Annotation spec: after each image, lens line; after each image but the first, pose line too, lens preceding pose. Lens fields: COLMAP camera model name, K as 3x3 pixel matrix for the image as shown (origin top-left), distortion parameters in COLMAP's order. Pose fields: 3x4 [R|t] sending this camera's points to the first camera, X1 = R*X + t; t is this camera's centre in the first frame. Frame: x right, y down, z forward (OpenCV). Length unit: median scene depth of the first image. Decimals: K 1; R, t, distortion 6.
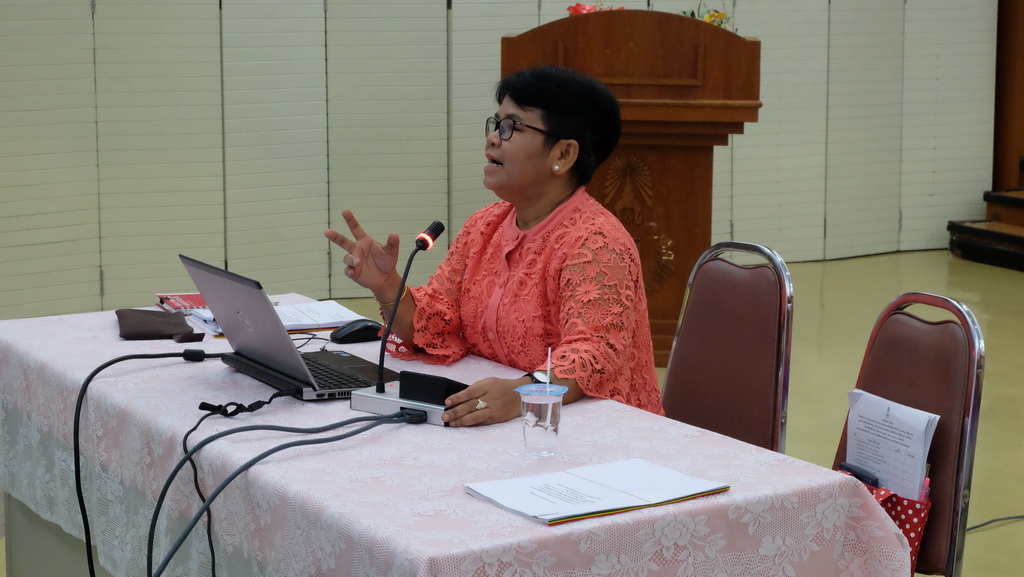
lens RADIAL K [[2069.9, 0, 512.5], [0, 2069.9, 289.8], [0, 0, 1]] dist [0.040332, 0.000000]
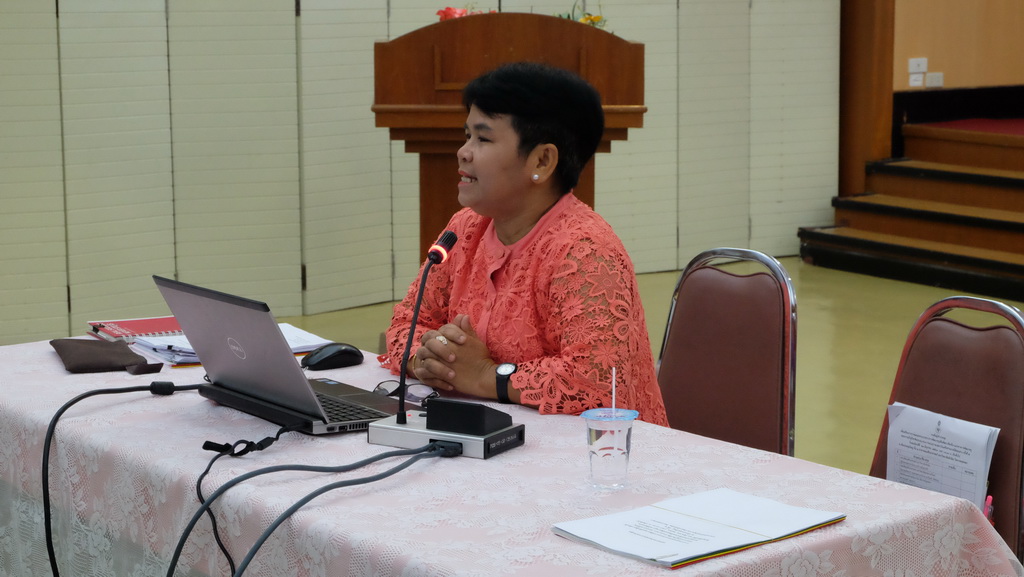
lens RADIAL K [[2069.9, 0, 515.6], [0, 2069.9, 290.1], [0, 0, 1]] dist [0.040332, 0.000000]
pose [[0.992548, -0.025395, 0.119177, -0.107022], [0.026386, 0.999629, -0.006742, -0.000628], [-0.118962, 0.009837, 0.992850, 0.092217]]
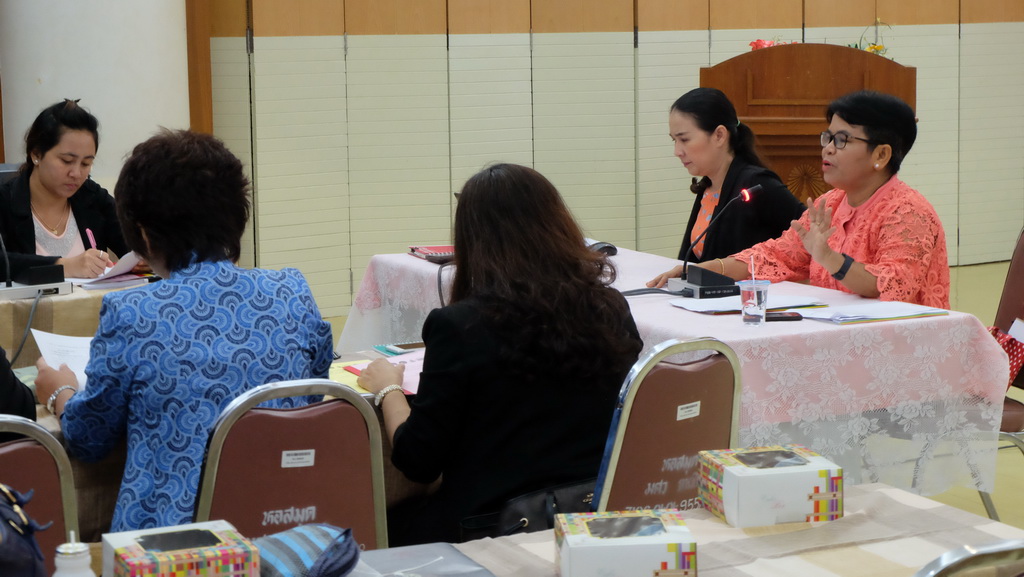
lens RADIAL K [[2173.5, 0, 508.9], [0, 2173.5, 284.3], [0, 0, 1]] dist [0.099763, 0.000000]
pose [[0.997635, -0.009598, -0.068064, -0.063021], [0.007489, 0.999486, -0.031165, 0.091549], [0.068328, 0.030581, 0.997194, -0.567008]]
